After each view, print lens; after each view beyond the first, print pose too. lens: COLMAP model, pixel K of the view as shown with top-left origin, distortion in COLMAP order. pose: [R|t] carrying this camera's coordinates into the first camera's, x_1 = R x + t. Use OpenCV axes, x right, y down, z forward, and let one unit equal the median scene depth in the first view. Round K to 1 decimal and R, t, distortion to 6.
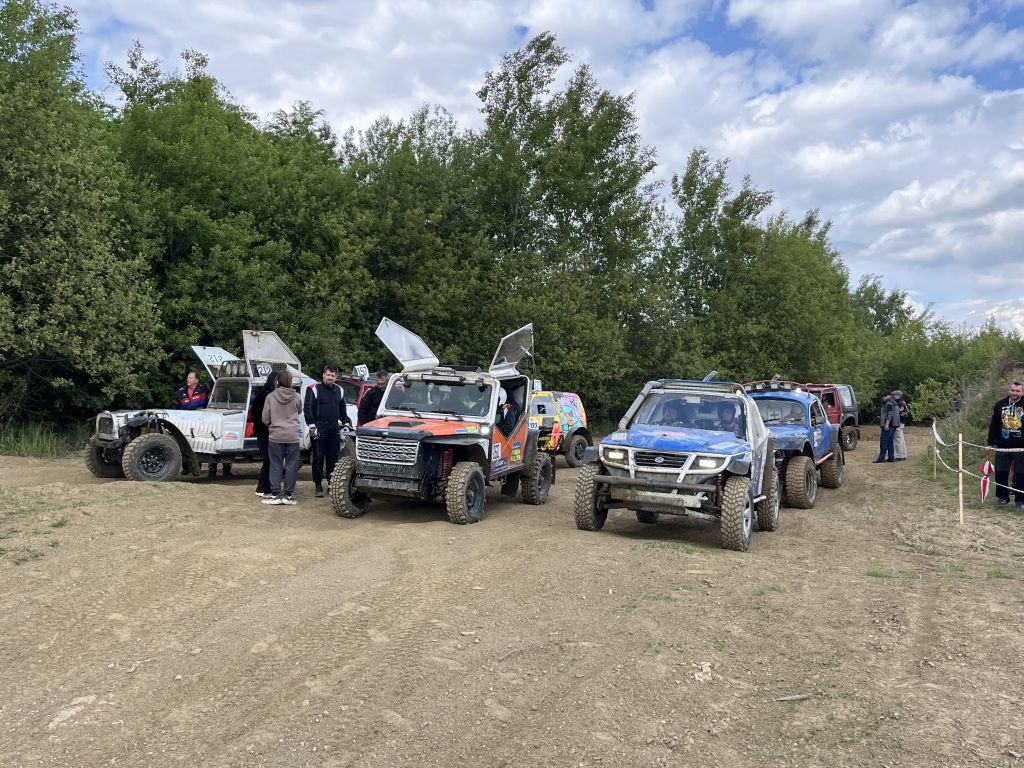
lens RADIAL K [[912.1, 0, 509.2], [0, 912.1, 373.5], [0, 0, 1]] dist [0.017673, 0.022603]
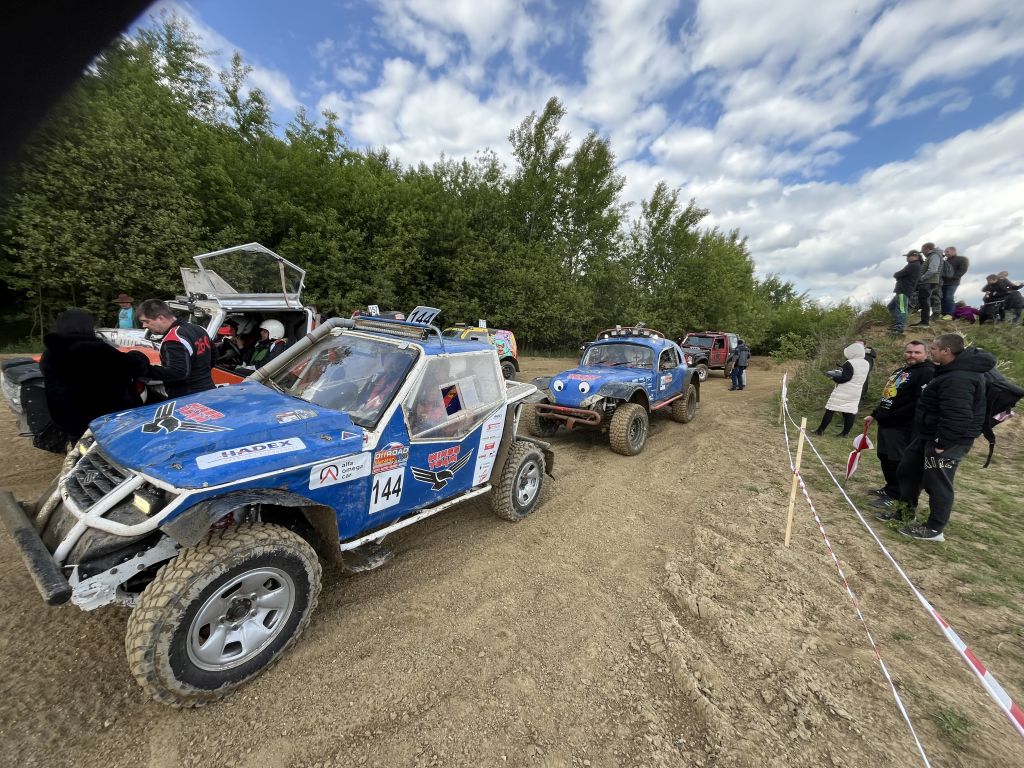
lens RADIAL K [[409.7, 0, 511.2], [0, 409.7, 382.6], [0, 0, 1]] dist [0.003375, -0.000313]
pose [[0.982295, 0.066332, -0.175206, 0.101293], [-0.038821, 0.986991, 0.156019, 0.000918], [0.183276, -0.146455, 0.972091, 0.205317]]
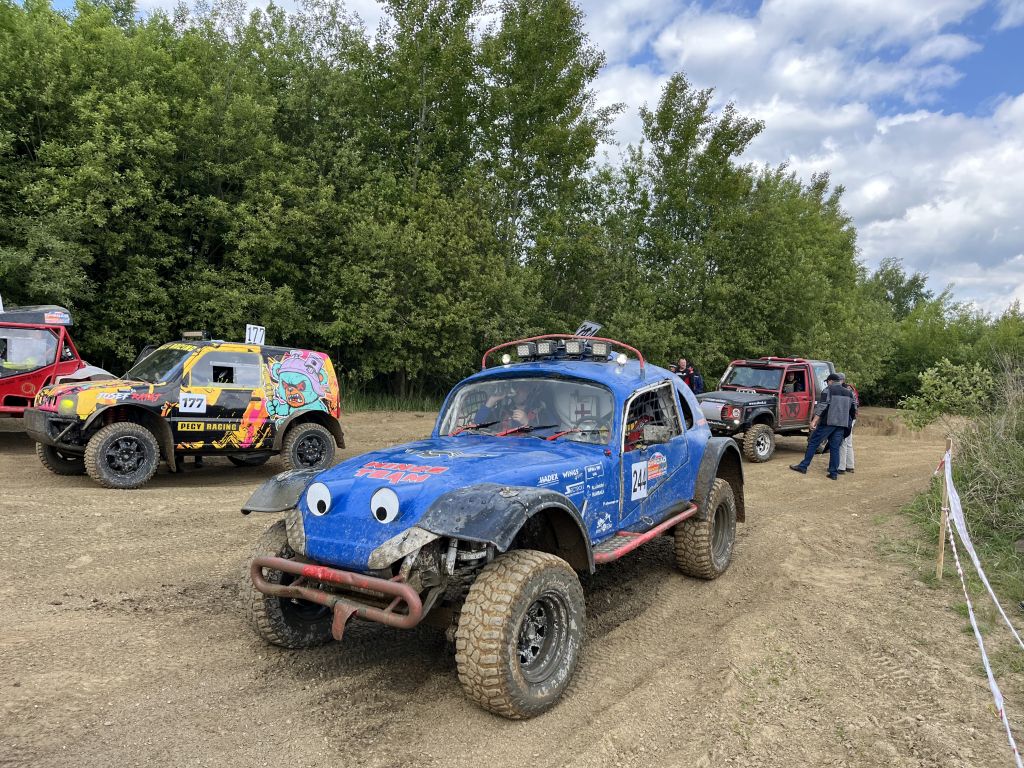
lens RADIAL K [[779.0, 0, 513.6], [0, 779.0, 388.6], [0, 0, 1]] dist [0.029731, 0.001261]
pose [[0.996580, 0.045698, -0.068844, 0.125746], [-0.041585, 0.997330, 0.060037, 0.005339], [0.071403, -0.056969, 0.995819, 0.273275]]
